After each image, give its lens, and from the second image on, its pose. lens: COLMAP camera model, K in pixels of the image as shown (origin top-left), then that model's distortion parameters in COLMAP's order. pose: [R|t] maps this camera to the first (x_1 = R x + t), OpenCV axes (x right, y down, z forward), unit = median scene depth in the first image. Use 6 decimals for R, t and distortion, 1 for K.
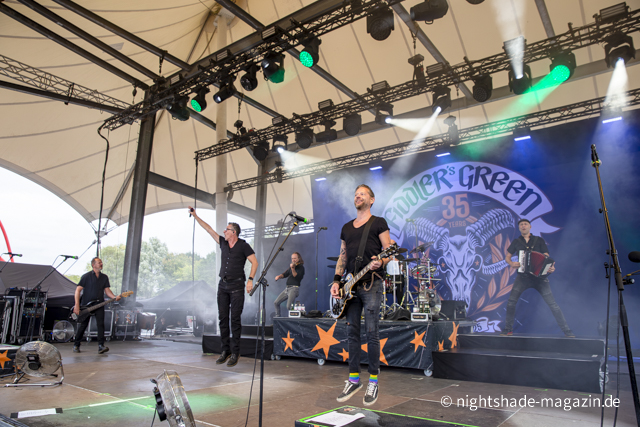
lens RADIAL K [[439.2, 0, 319.3], [0, 439.2, 201.5], [0, 0, 1]] dist [-0.067164, 0.003343]
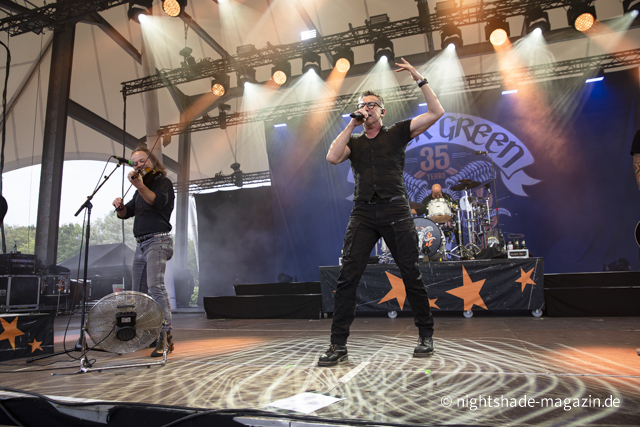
lens RADIAL K [[443.7, 0, 310.9], [0, 443.7, 210.9], [0, 0, 1]] dist [-0.045432, -0.004831]
pose [[0.950492, 0.001489, 0.310747, -0.237019], [-0.028755, 0.996120, 0.083181, 0.050251], [-0.309417, -0.087998, 0.946846, 0.124609]]
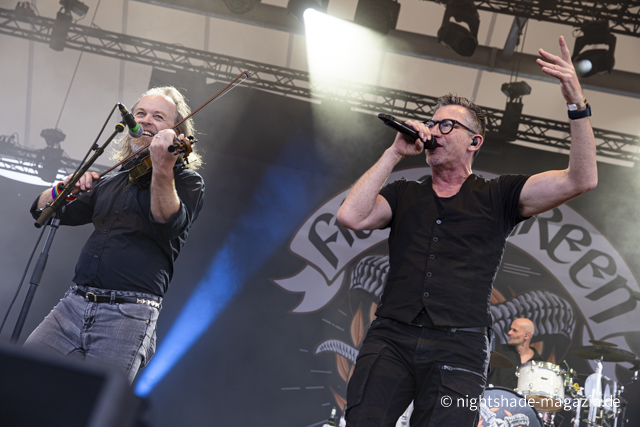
lens RADIAL K [[912.2, 0, 320.4], [0, 912.2, 226.9], [0, 0, 1]] dist [0.081867, 0.031394]
pose [[0.808172, 0.316192, 0.496870, -0.312280], [-0.345989, 0.937625, -0.033914, 0.063287], [-0.476602, -0.144503, 0.867162, 0.180386]]
